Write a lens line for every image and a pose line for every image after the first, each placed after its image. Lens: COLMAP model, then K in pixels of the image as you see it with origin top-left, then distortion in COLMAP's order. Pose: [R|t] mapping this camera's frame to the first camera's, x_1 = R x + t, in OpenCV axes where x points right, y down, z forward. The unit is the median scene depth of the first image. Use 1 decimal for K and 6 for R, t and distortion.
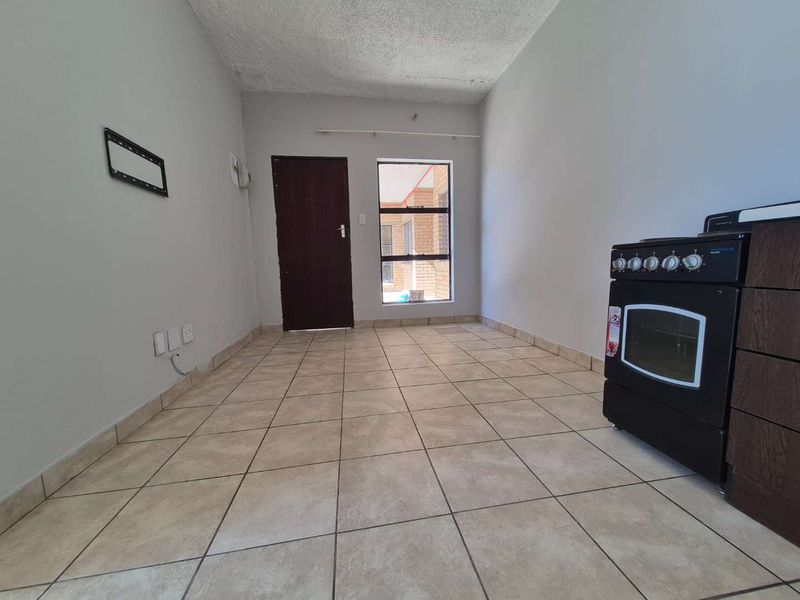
lens RADIAL K [[312.2, 0, 403.3], [0, 312.2, 298.8], [0, 0, 1]] dist [-0.000285, 0.000017]
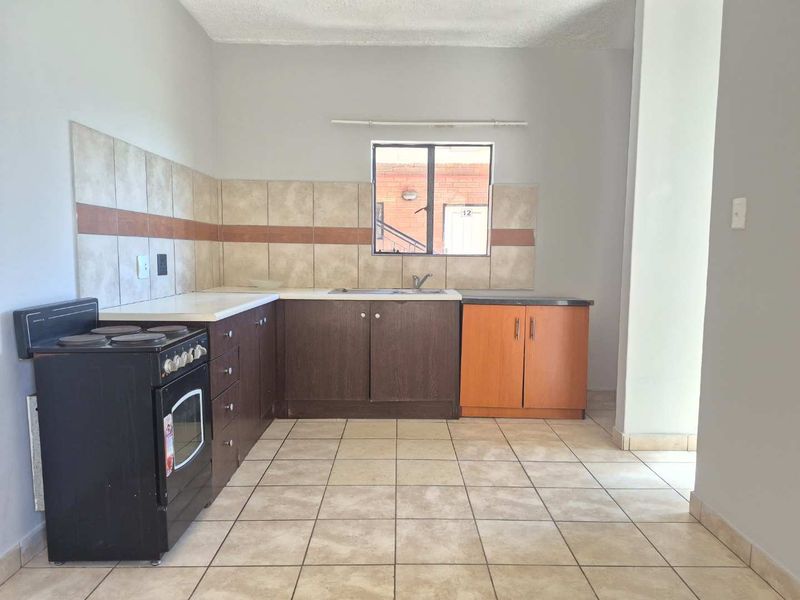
lens RADIAL K [[569.6, 0, 401.2], [0, 569.6, 301.0], [0, 0, 1]] dist [0.003087, 0.000288]
pose [[-0.986808, 0.003593, 0.161855, -0.270573], [0.034241, 0.981770, 0.186966, -0.716343], [-0.158232, 0.190041, -0.968941, 3.053222]]
